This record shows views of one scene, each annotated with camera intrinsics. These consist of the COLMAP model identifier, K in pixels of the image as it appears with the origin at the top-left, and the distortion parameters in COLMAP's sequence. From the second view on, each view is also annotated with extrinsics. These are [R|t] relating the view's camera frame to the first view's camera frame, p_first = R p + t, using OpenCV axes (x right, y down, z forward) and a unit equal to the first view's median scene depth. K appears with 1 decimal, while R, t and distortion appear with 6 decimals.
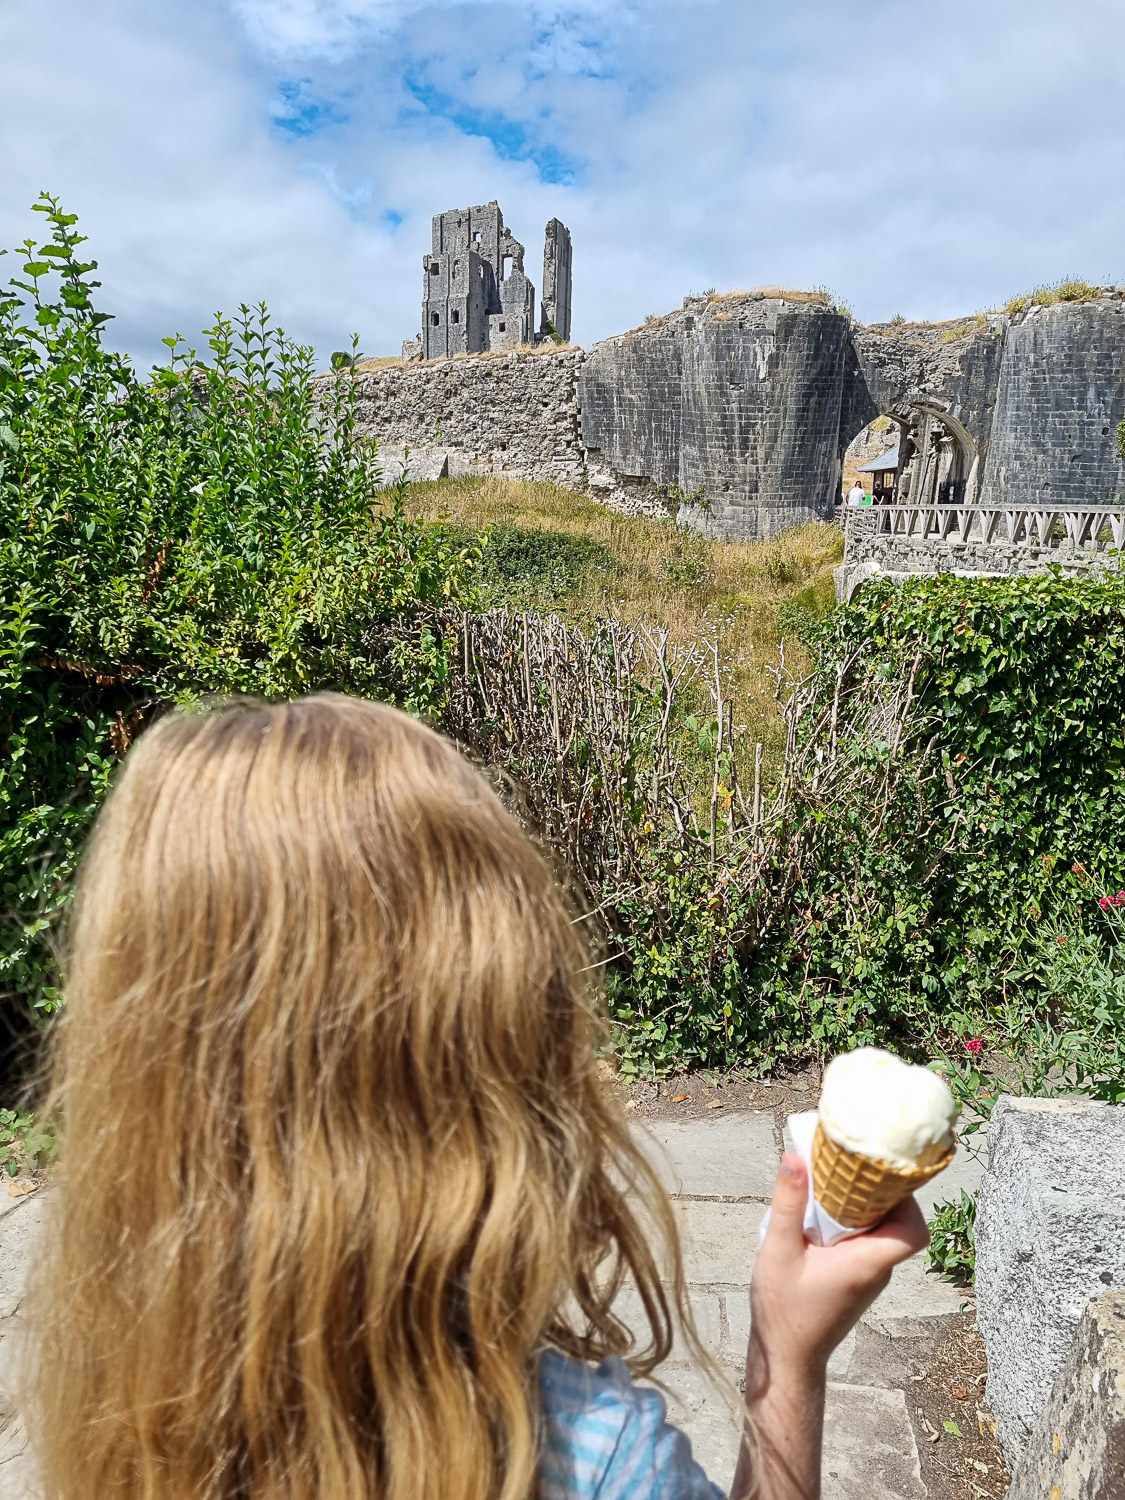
lens RADIAL K [[1131.8, 0, 567.1], [0, 1131.8, 765.2], [0, 0, 1]] dist [0.044331, -0.009371]
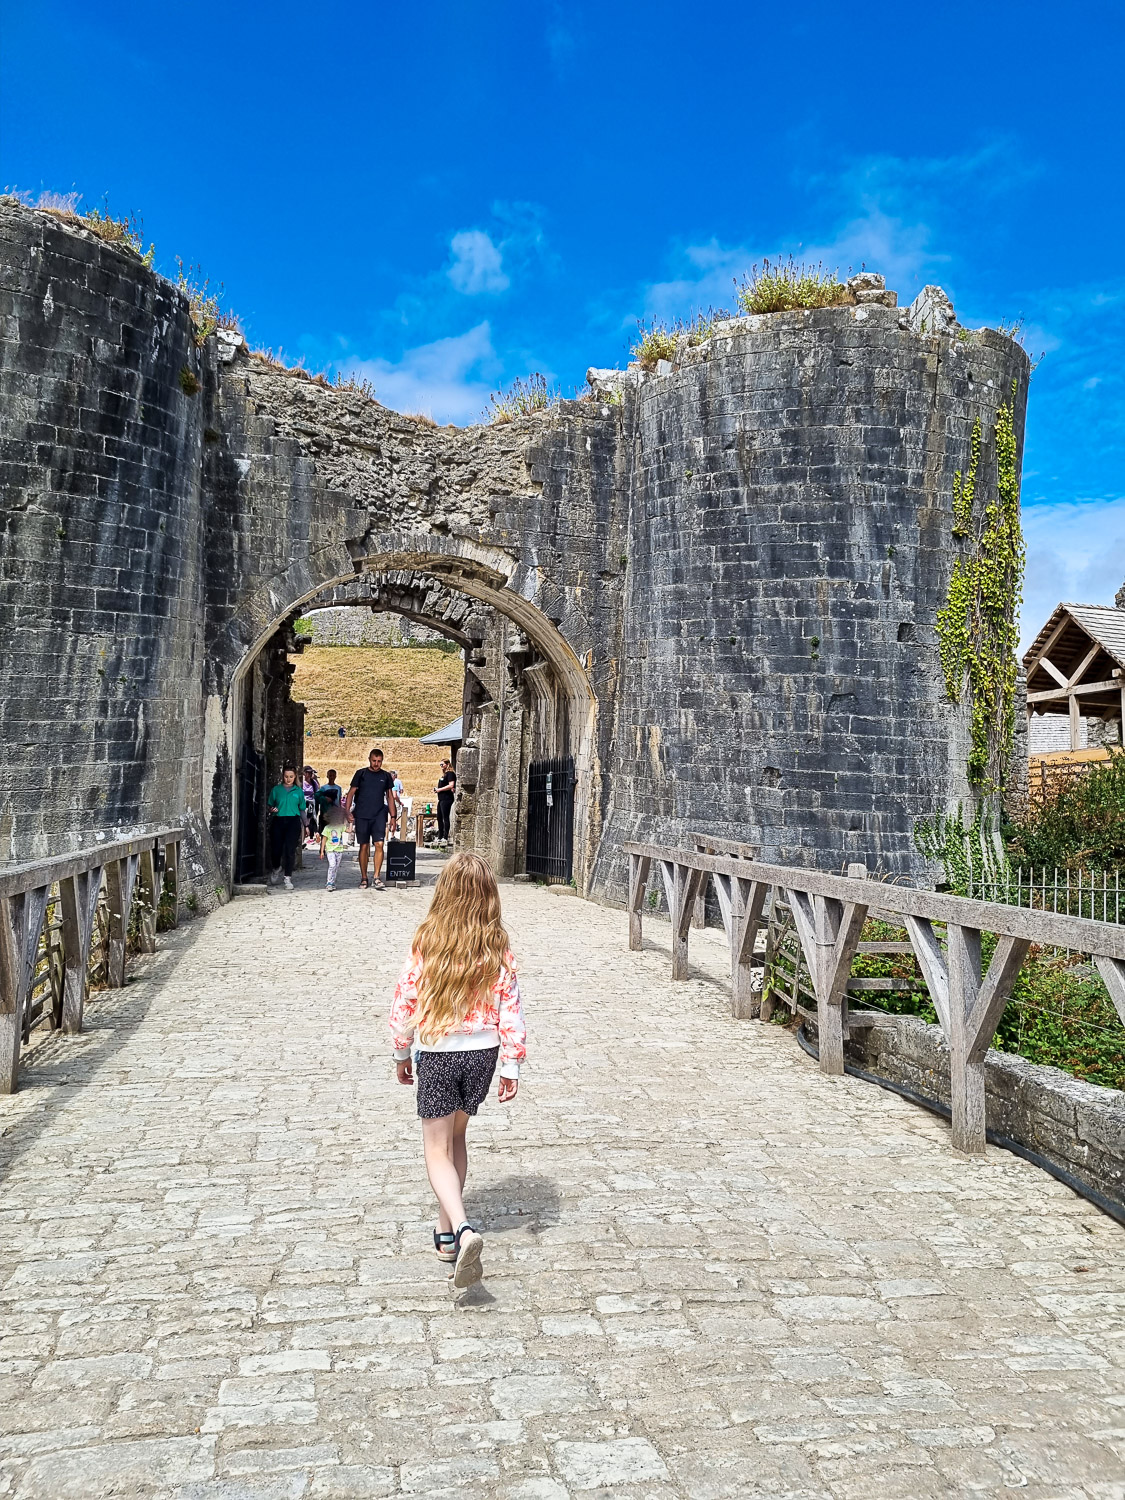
lens RADIAL K [[1131.8, 0, 557.7], [0, 1131.8, 747.3], [0, 0, 1]] dist [0.044331, -0.009371]
pose [[0.973634, 0.010460, 0.227876, 0.271071], [0.048606, 0.966495, -0.252040, -0.164965], [-0.222877, 0.256471, 0.940504, 0.671788]]
